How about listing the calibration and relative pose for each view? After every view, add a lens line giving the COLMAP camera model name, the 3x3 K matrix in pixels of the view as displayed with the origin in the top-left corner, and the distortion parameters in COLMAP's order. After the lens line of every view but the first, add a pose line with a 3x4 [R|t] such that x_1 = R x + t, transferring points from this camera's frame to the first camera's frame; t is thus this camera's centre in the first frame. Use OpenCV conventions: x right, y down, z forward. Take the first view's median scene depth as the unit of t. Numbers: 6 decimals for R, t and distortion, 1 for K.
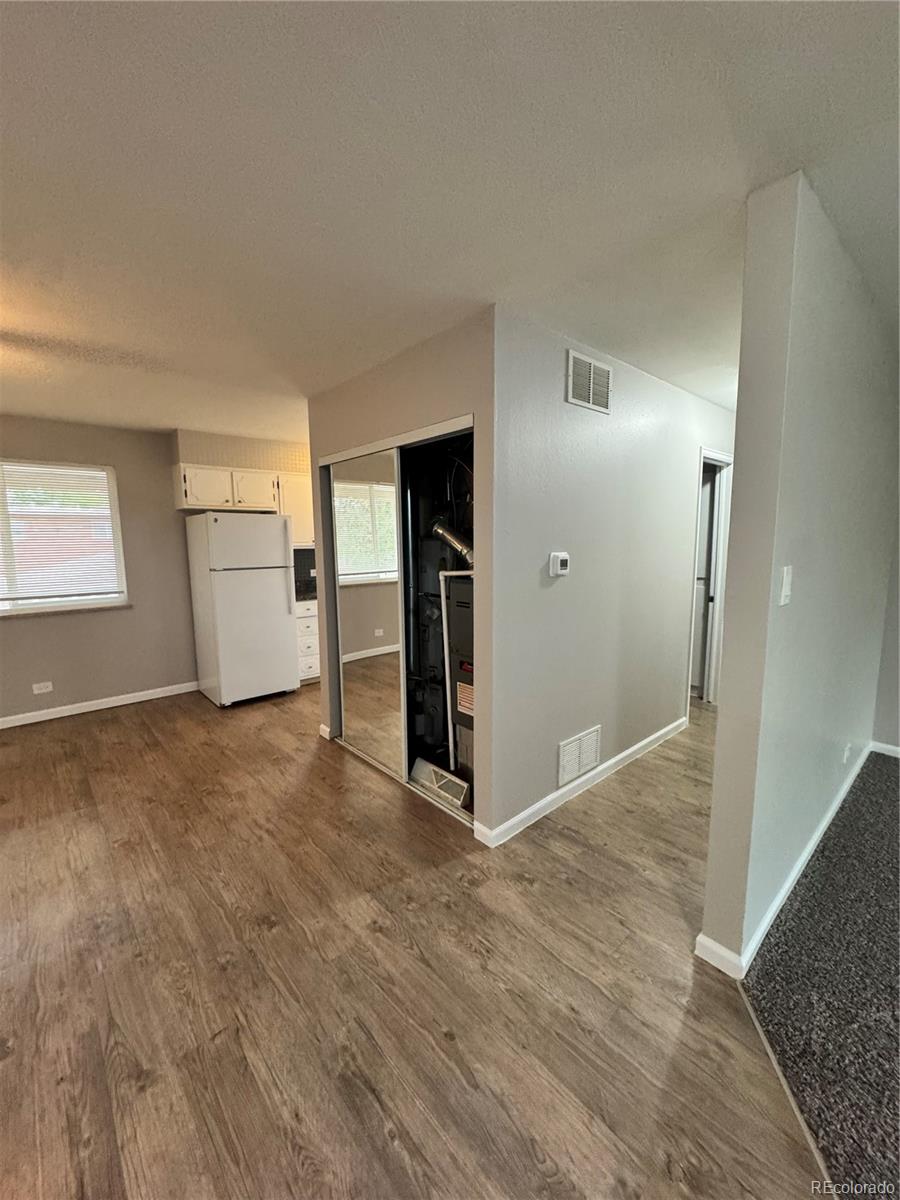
lens RADIAL K [[478.7, 0, 449.3], [0, 478.7, 599.5], [0, 0, 1]] dist [-0.003887, 0.000661]
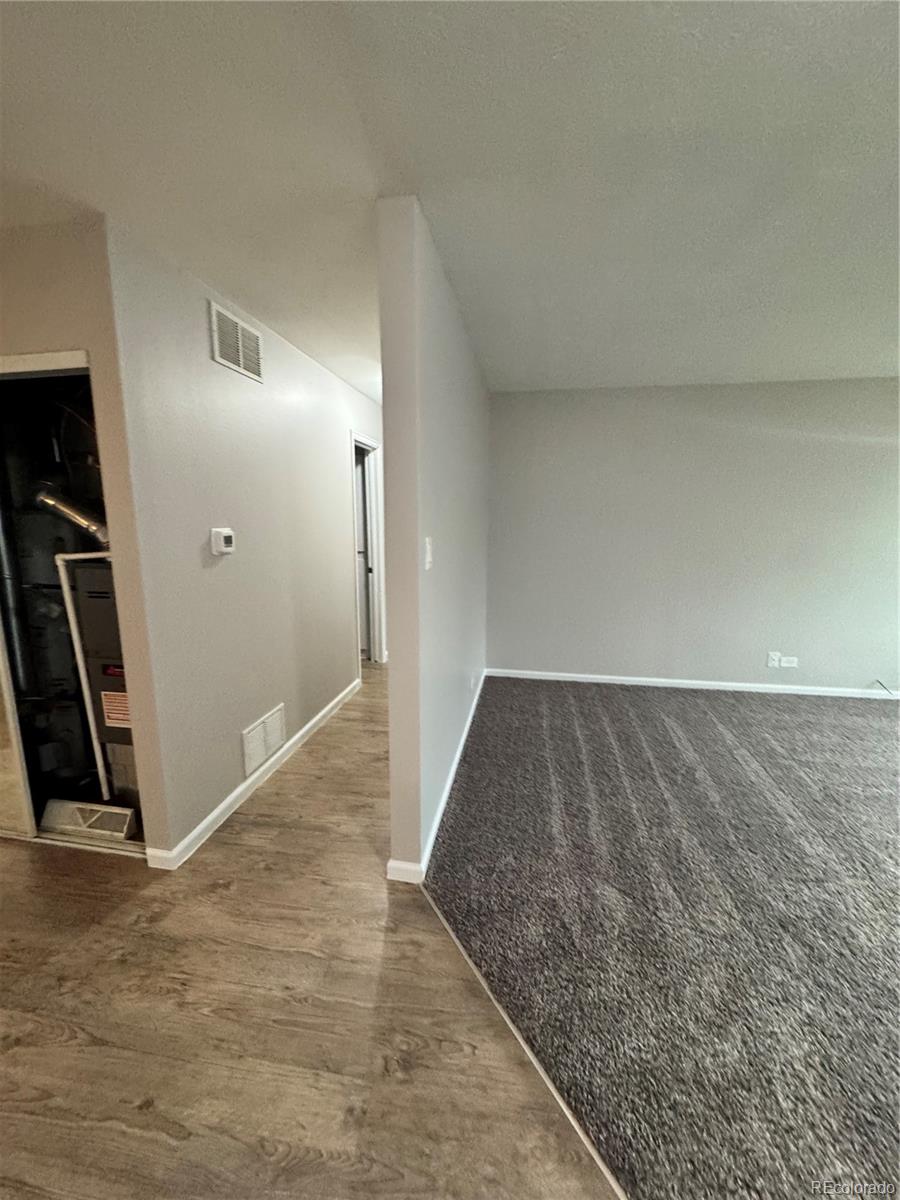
lens RADIAL K [[478.7, 0, 450.8], [0, 478.7, 599.6], [0, 0, 1]] dist [-0.003887, 0.000661]
pose [[0.779655, -0.097818, 0.618522, -0.007655], [0.069026, 0.995130, 0.070370, 0.003240], [-0.622393, -0.012170, 0.782610, 0.010877]]
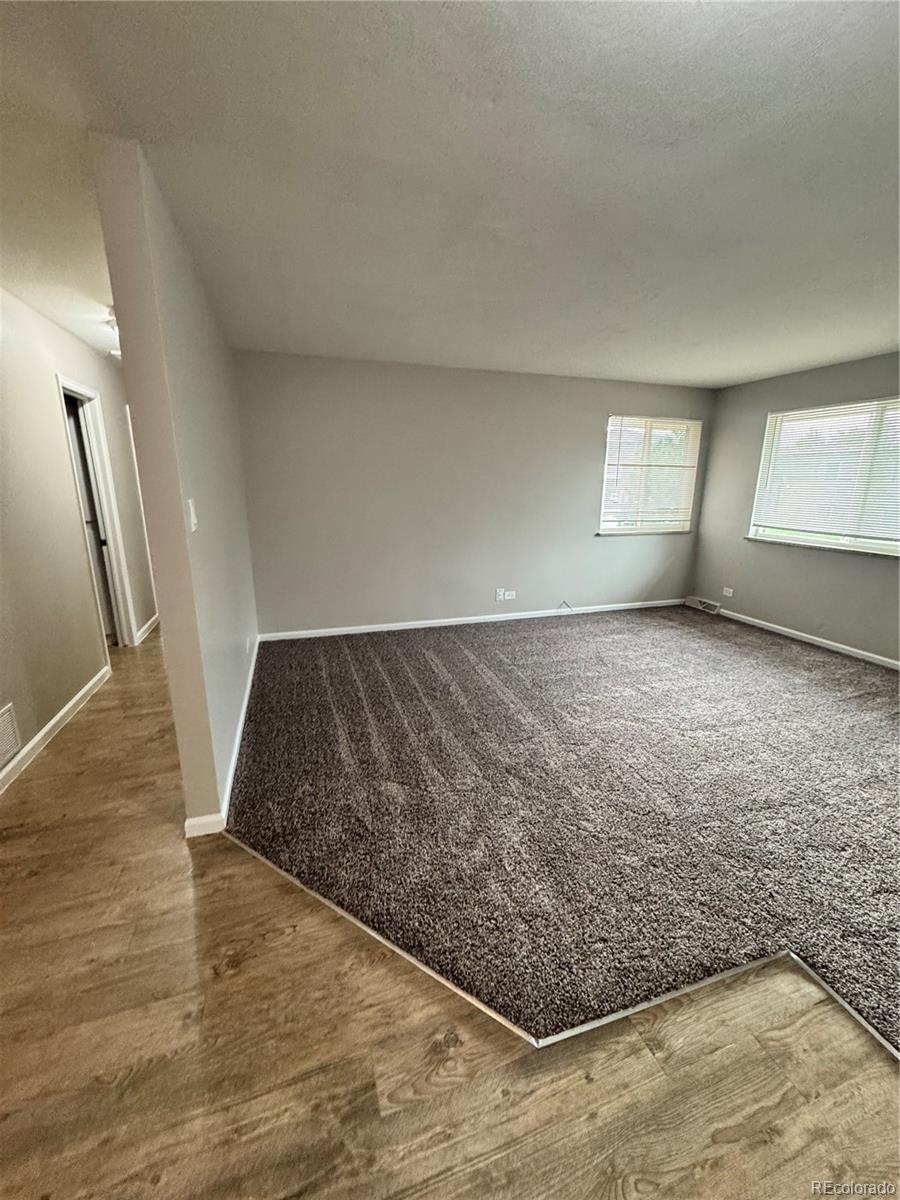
lens RADIAL K [[478.7, 0, 449.7], [0, 478.7, 597.8], [0, 0, 1]] dist [-0.003887, 0.000661]
pose [[0.398533, -0.205896, 0.893744, -0.107599], [0.105981, 0.978286, 0.178114, 0.018409], [-0.911010, 0.023736, 0.411700, -0.059241]]
